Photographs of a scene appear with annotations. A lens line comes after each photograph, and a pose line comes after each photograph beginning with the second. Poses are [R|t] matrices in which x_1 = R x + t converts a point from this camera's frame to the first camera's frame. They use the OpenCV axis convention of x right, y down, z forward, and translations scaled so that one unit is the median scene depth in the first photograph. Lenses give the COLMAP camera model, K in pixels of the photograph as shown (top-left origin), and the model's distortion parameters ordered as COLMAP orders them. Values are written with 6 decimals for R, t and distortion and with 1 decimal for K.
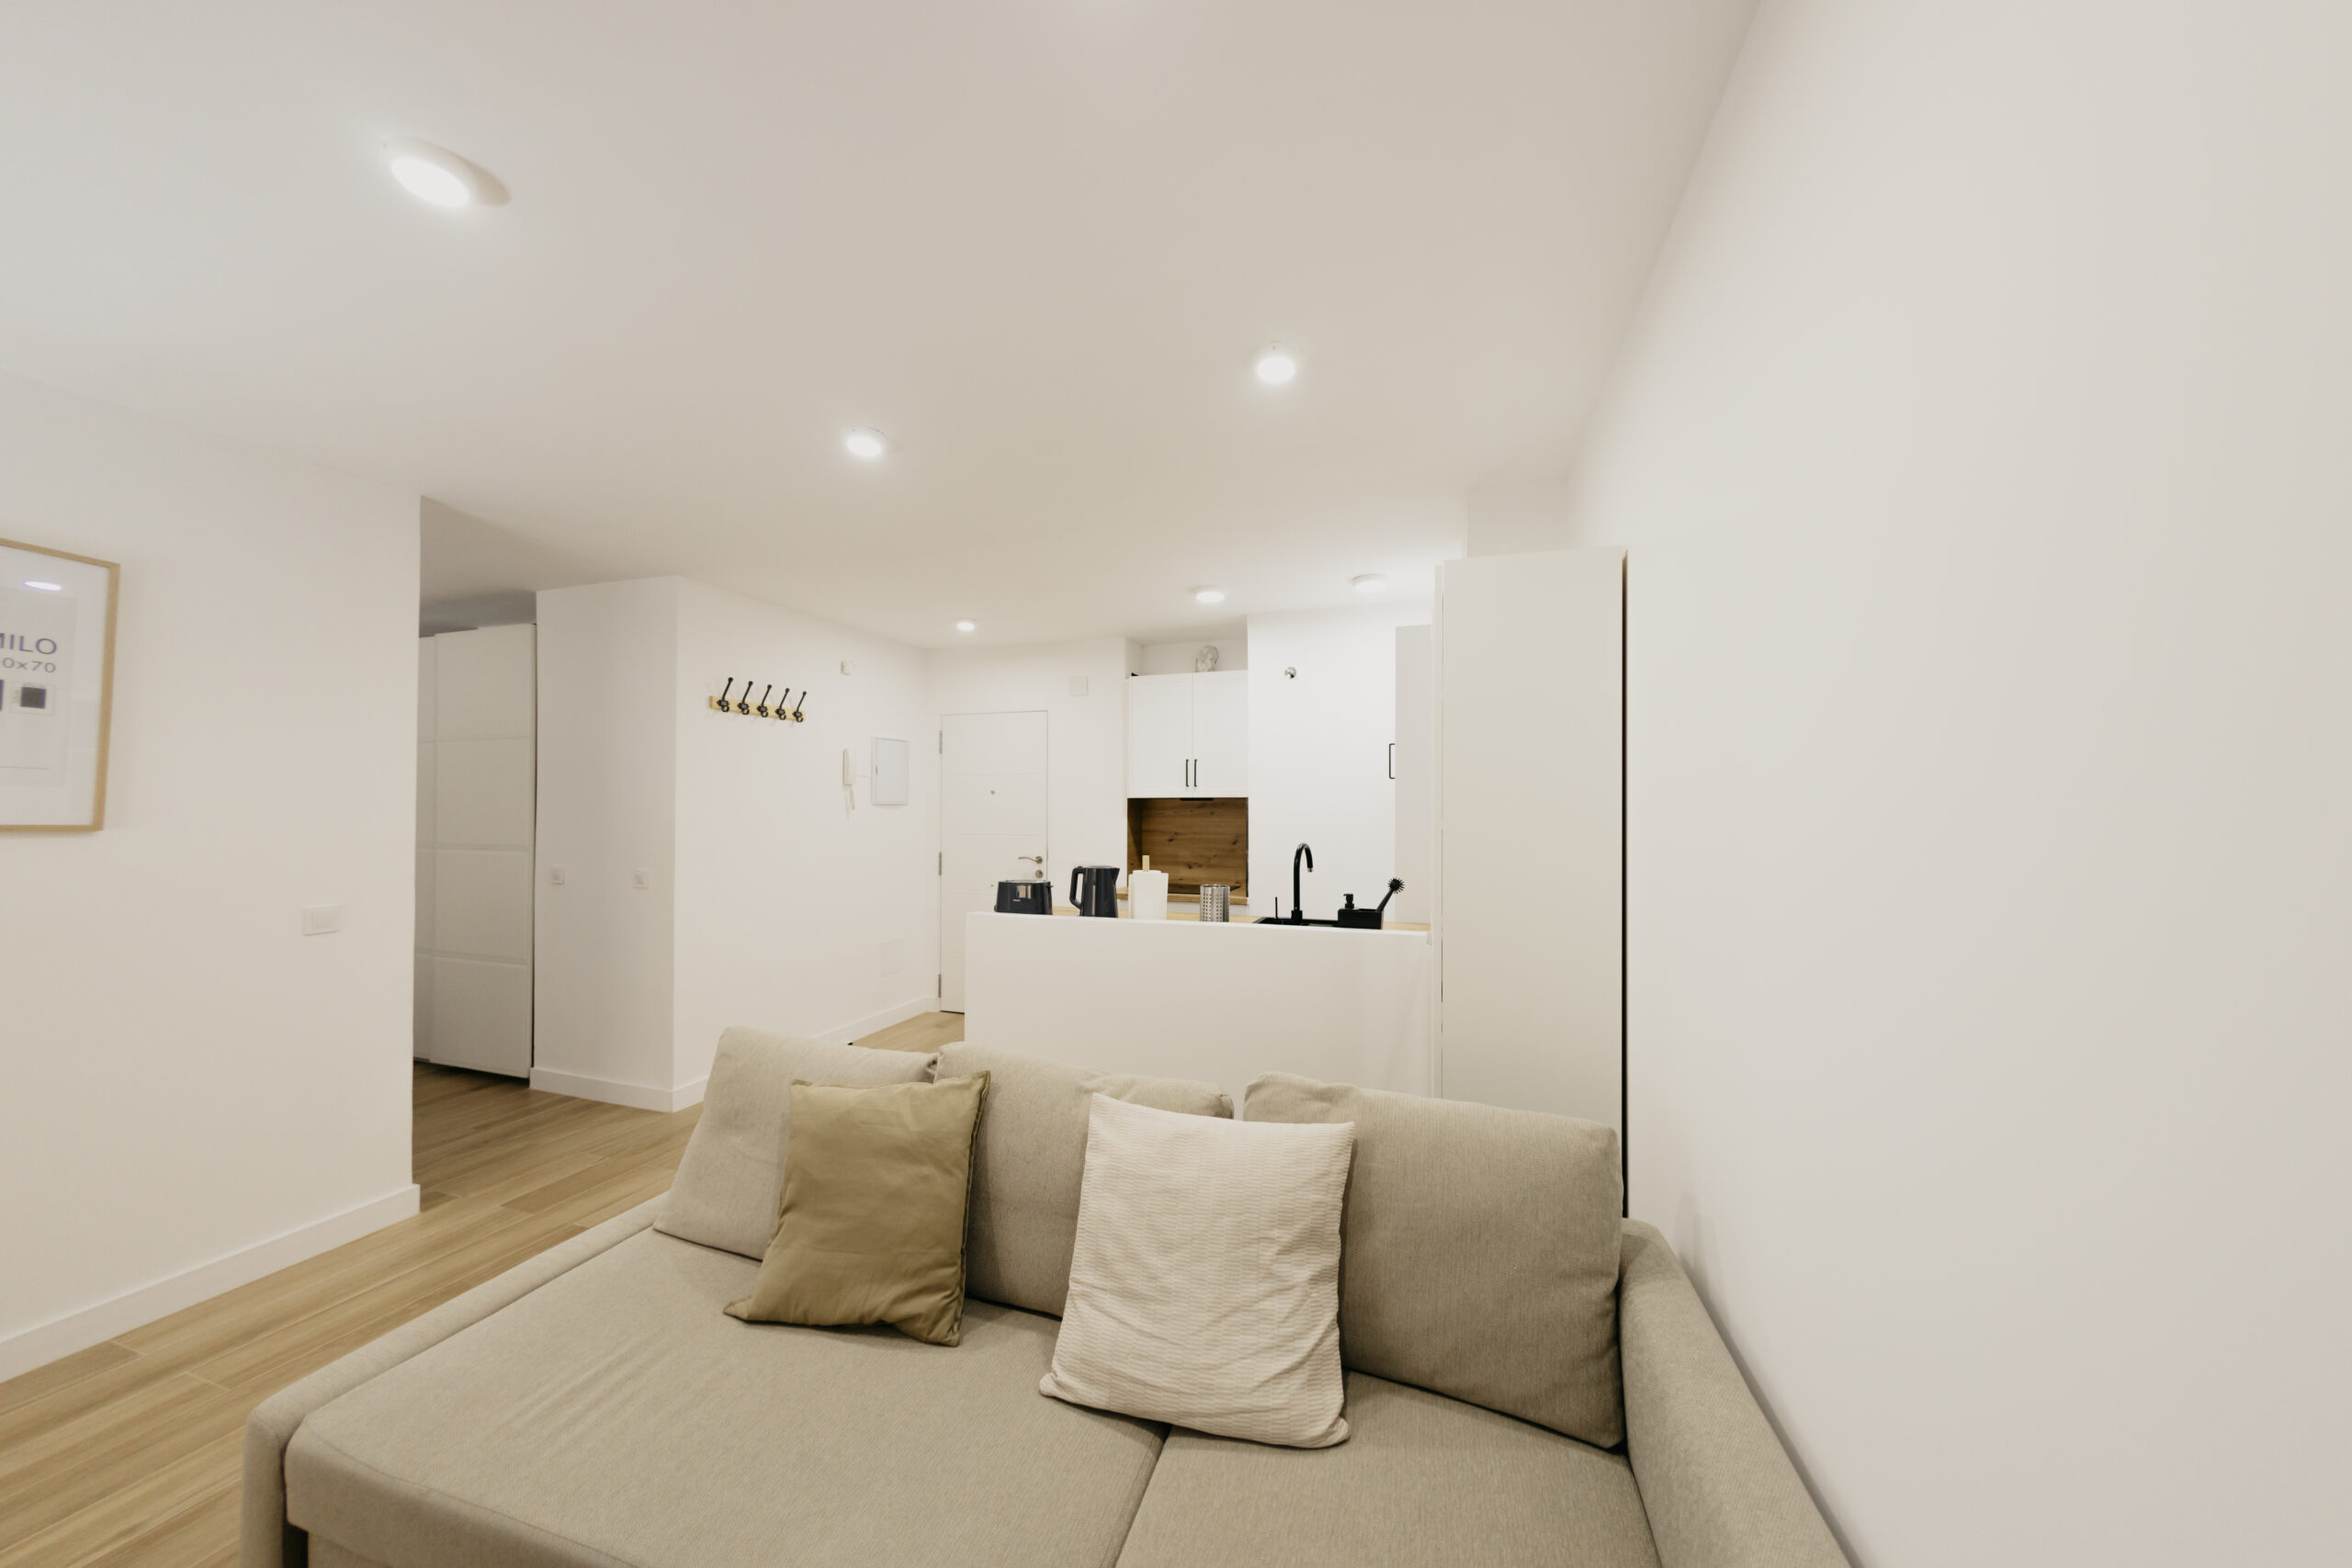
lens RADIAL K [[782.1, 0, 1179.1], [0, 782.1, 801.6], [0, 0, 1]] dist [-0.001554, 0.000113]
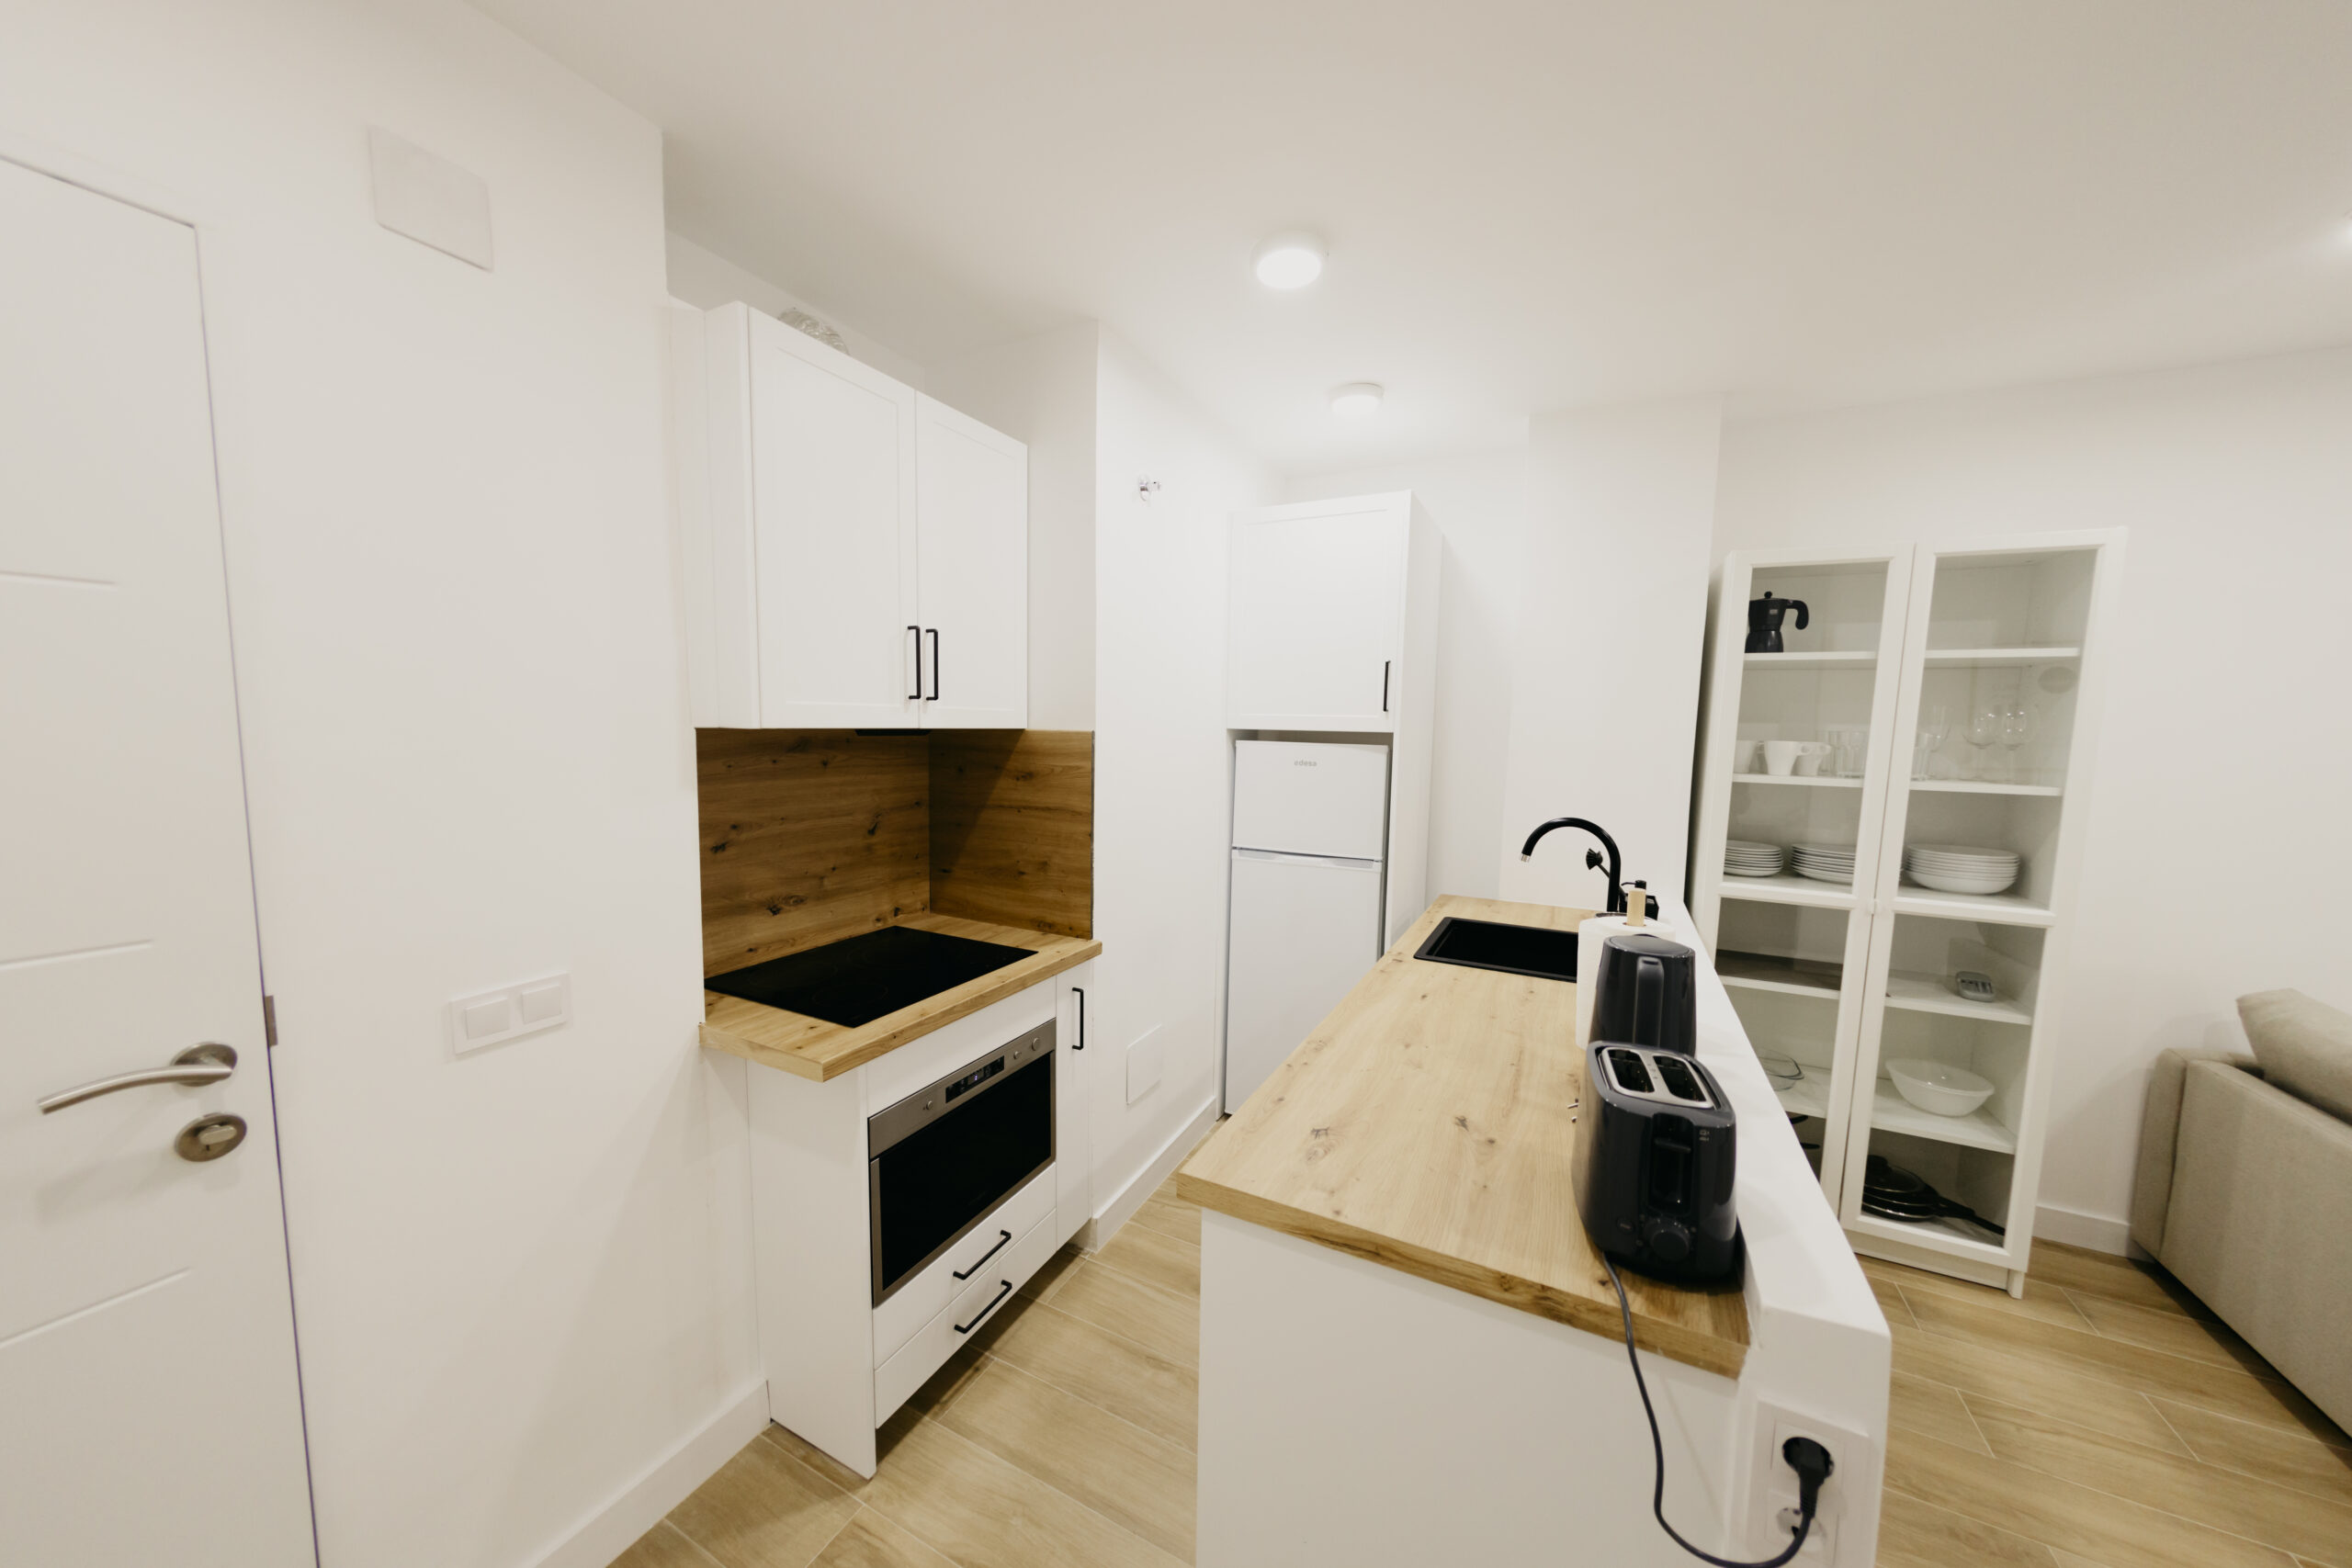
lens RADIAL K [[782.1, 0, 1182.8], [0, 782.1, 796.5], [0, 0, 1]] dist [-0.001554, 0.000113]
pose [[0.155921, -0.090333, 0.983630, -0.411386], [-0.020762, 0.995290, 0.094695, -0.012925], [-0.987551, -0.035188, 0.153311, 0.973273]]
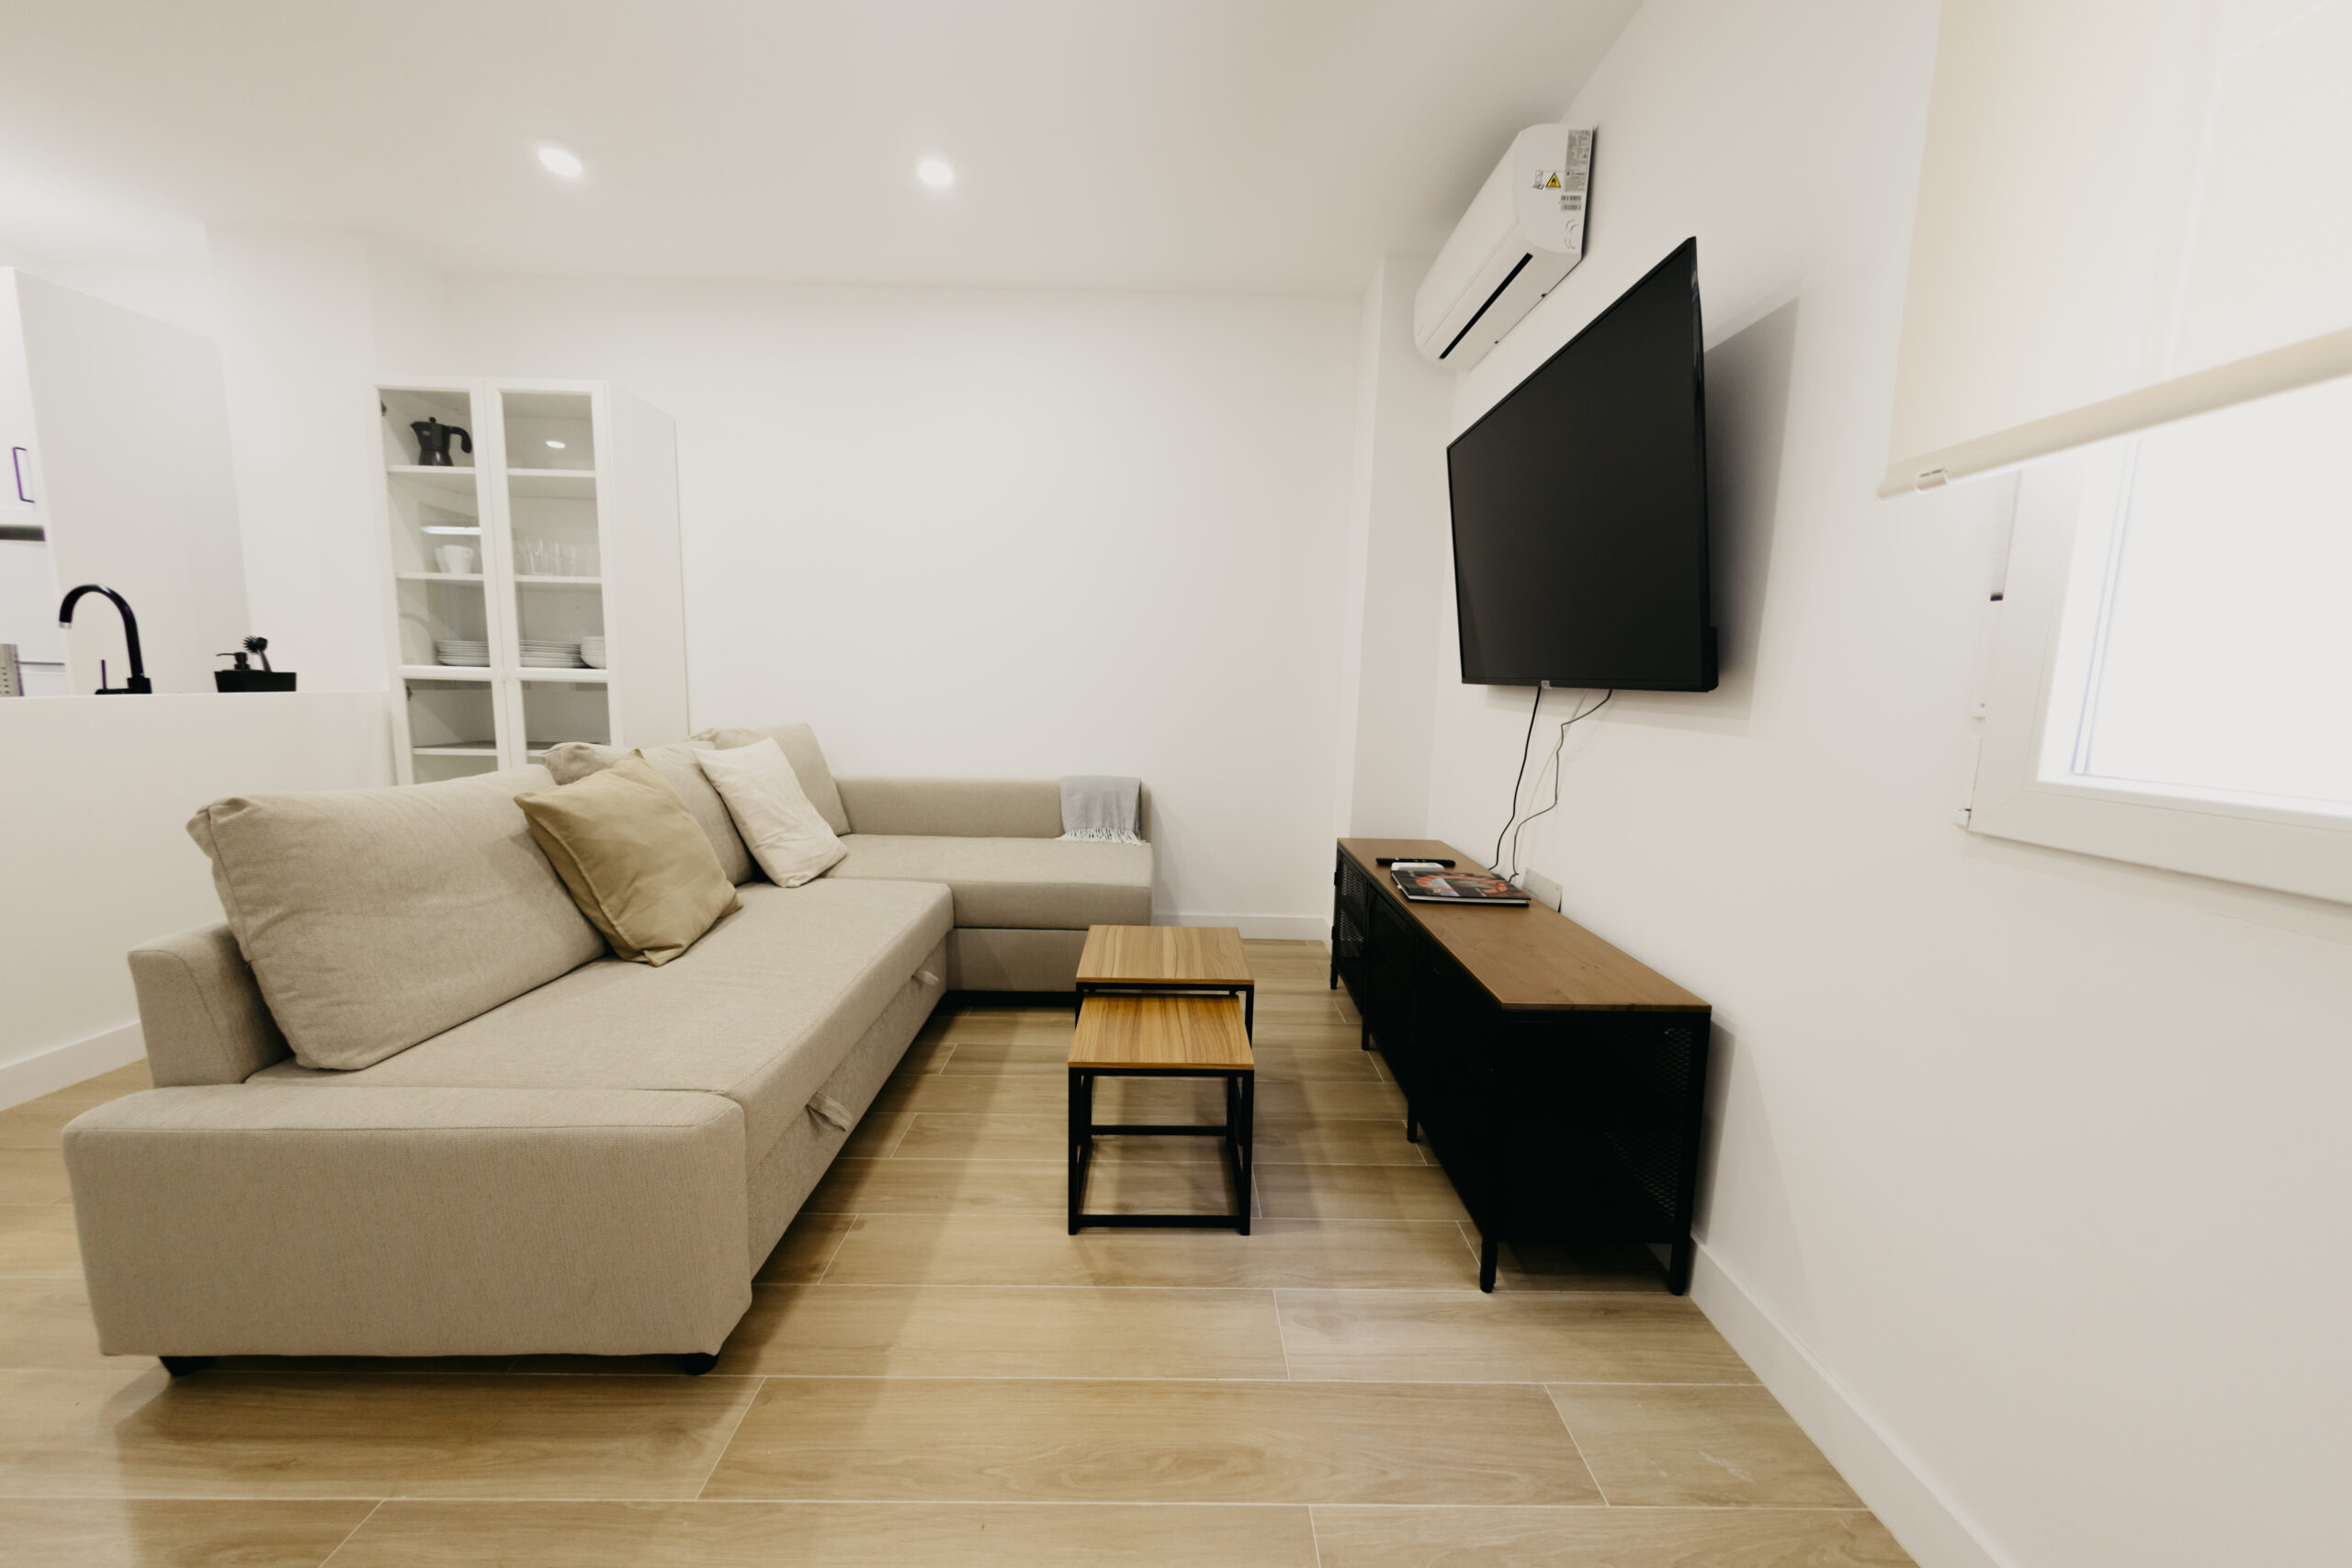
lens RADIAL K [[834.0, 0, 1163.1], [0, 834.0, 794.5], [0, 0, 1]] dist [-0.000268, -0.000130]
pose [[-0.323567, -0.140209, 0.935759, -0.694046], [-0.023282, 0.989841, 0.140262, 0.090854], [-0.945919, 0.023597, -0.323545, 0.275240]]
